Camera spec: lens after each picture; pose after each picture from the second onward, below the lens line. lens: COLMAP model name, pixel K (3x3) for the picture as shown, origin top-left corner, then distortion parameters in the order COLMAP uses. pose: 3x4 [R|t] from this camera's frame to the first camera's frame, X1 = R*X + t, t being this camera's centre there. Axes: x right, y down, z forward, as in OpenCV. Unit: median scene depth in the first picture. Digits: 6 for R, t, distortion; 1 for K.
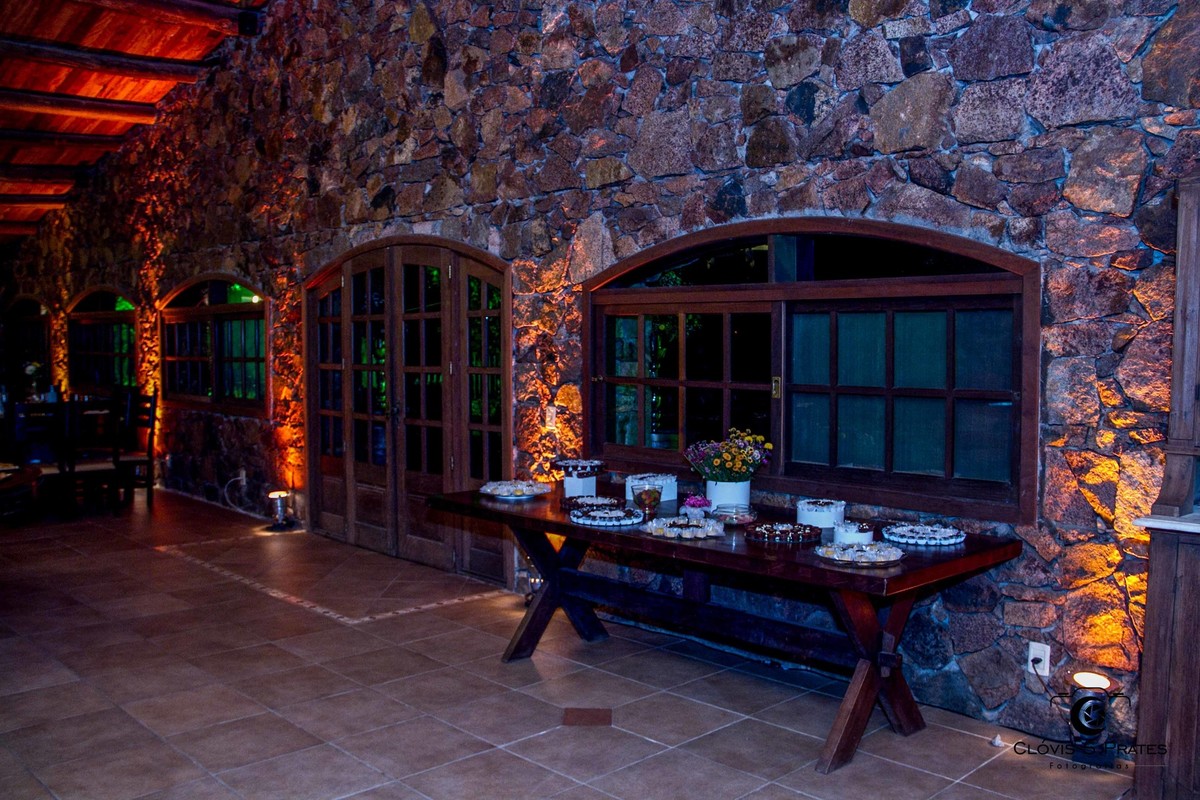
lens RADIAL K [[1005.9, 0, 601.3], [0, 1005.9, 400.8], [0, 0, 1]] dist [-0.173134, 0.114994]
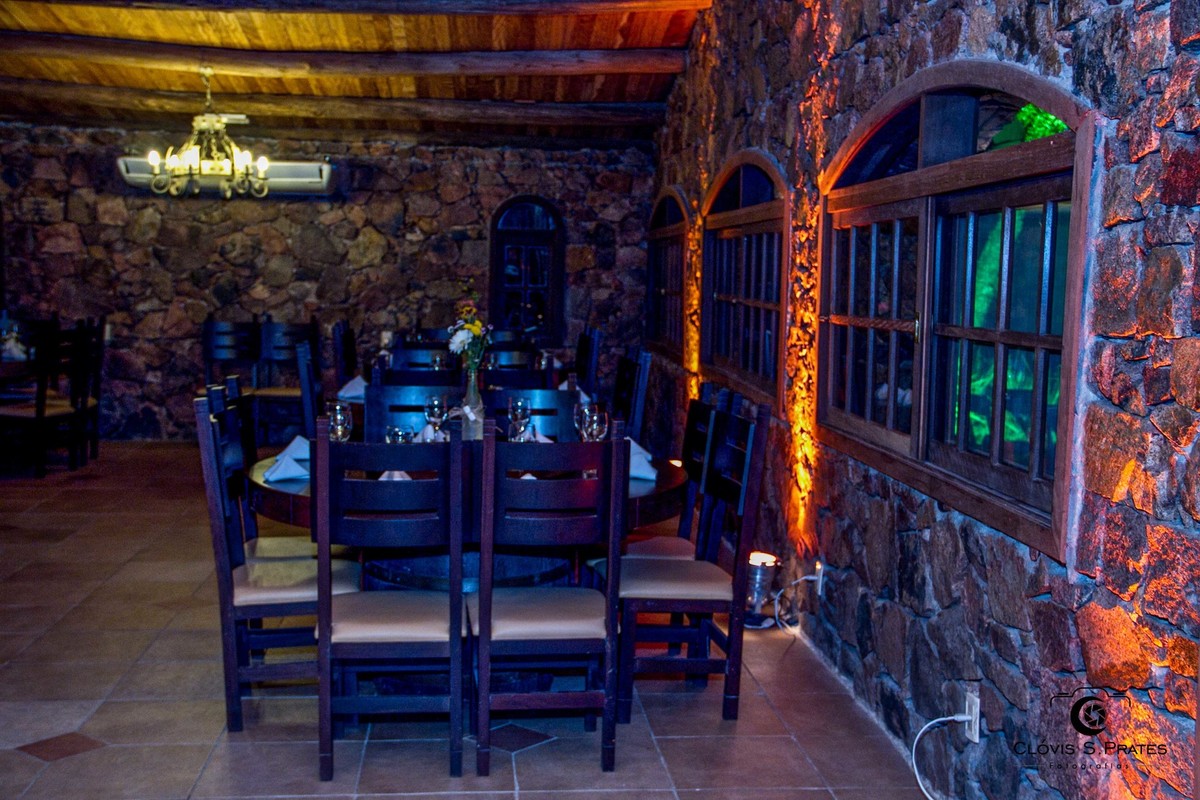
lens RADIAL K [[1424.3, 0, 591.4], [0, 1424.3, 417.0], [0, 0, 1]] dist [0.028272, 0.000000]
pose [[0.768711, 0.076872, -0.634960, -0.150455], [-0.057209, 0.997036, 0.051447, -0.027705], [0.637033, -0.003222, 0.770830, 0.487871]]
